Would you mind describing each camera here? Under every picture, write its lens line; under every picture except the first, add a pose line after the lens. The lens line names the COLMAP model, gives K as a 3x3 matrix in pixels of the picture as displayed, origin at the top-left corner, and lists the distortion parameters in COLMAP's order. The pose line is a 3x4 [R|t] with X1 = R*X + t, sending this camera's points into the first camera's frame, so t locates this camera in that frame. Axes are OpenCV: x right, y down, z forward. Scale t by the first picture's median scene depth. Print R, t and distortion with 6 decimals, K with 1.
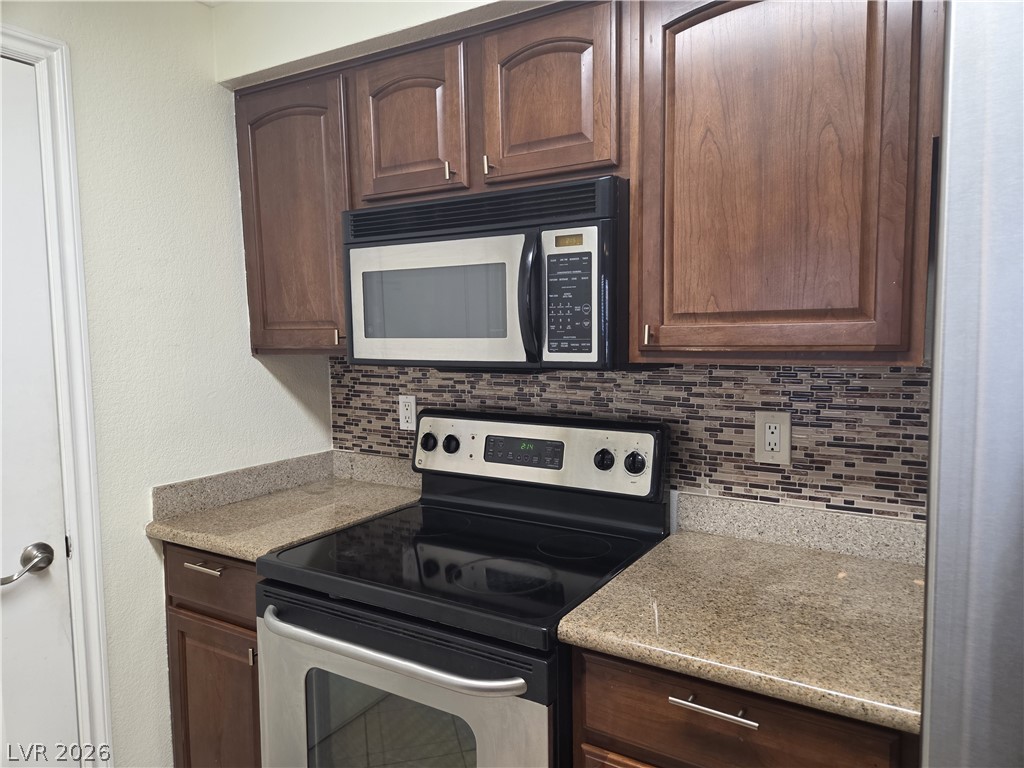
lens RADIAL K [[688.0, 0, 512.7], [0, 688.0, 390.3], [0, 0, 1]] dist [0.083005, -0.072544]
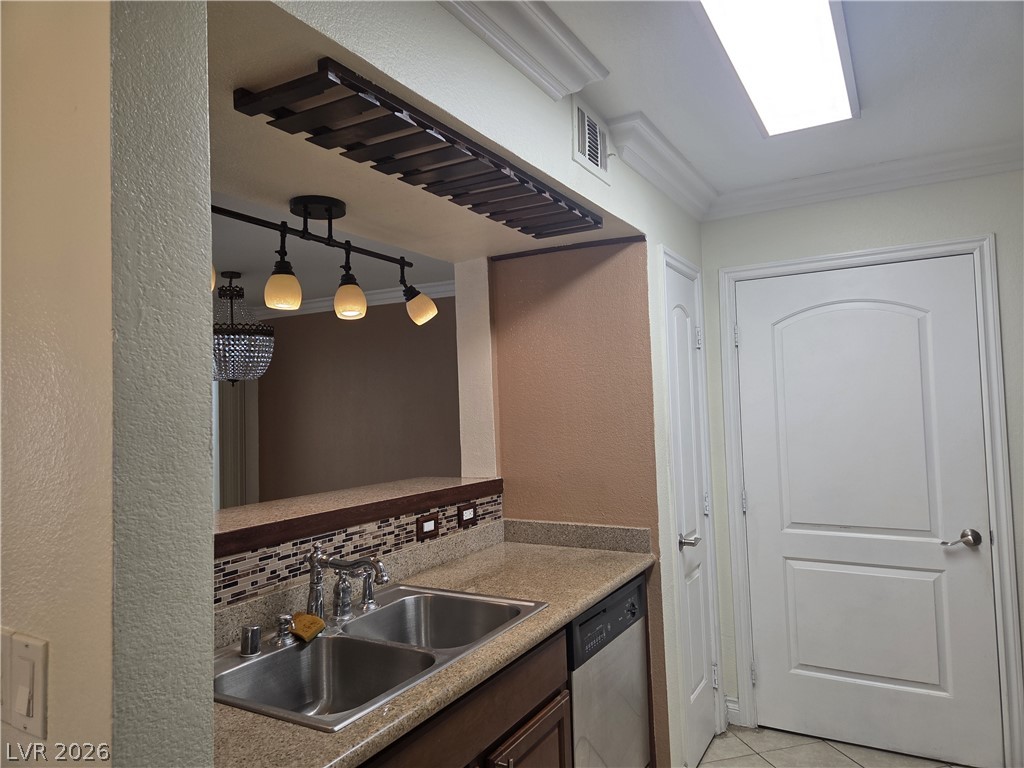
lens RADIAL K [[692.6, 0, 518.0], [0, 692.6, 379.5], [0, 0, 1]] dist [0.084438, -0.075965]
pose [[0.043751, -0.028597, -0.998633, 0.987226], [-0.055147, 0.997997, -0.030995, -0.030233], [0.997519, 0.056427, 0.042087, -0.178086]]
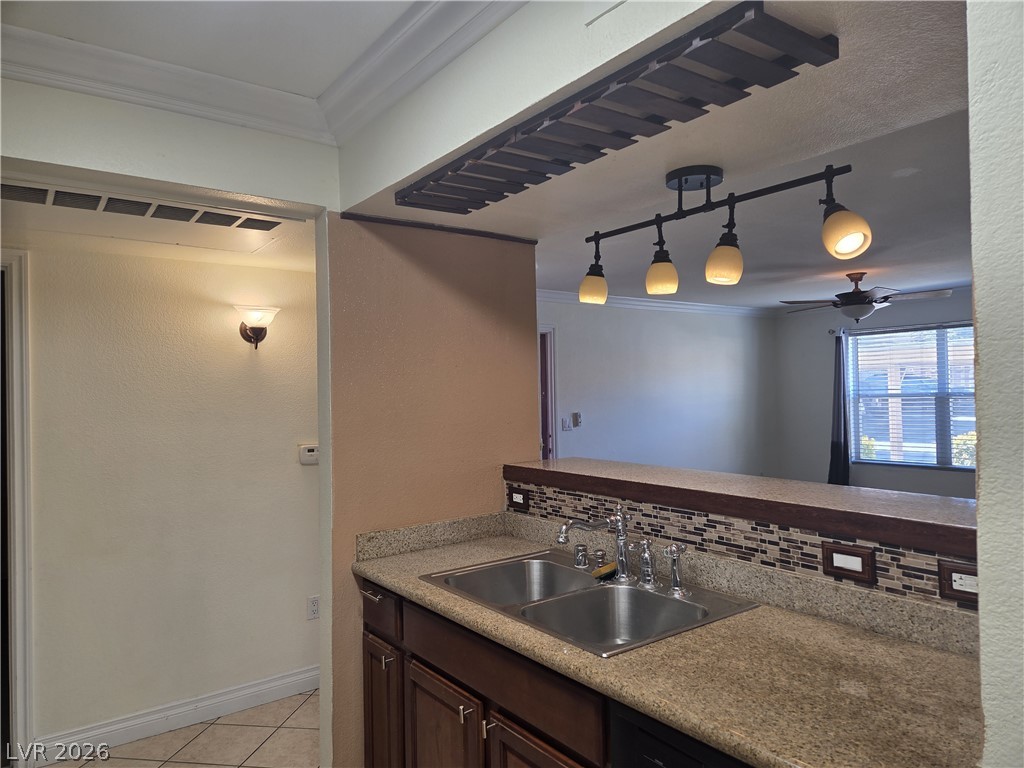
lens RADIAL K [[688.0, 0, 512.7], [0, 688.0, 390.3], [0, 0, 1]] dist [0.083005, -0.072544]
pose [[-0.926491, 0.033654, 0.374809, -0.447479], [0.065300, 0.995261, 0.072052, -0.099251], [-0.370608, 0.091230, -0.924298, 0.783594]]
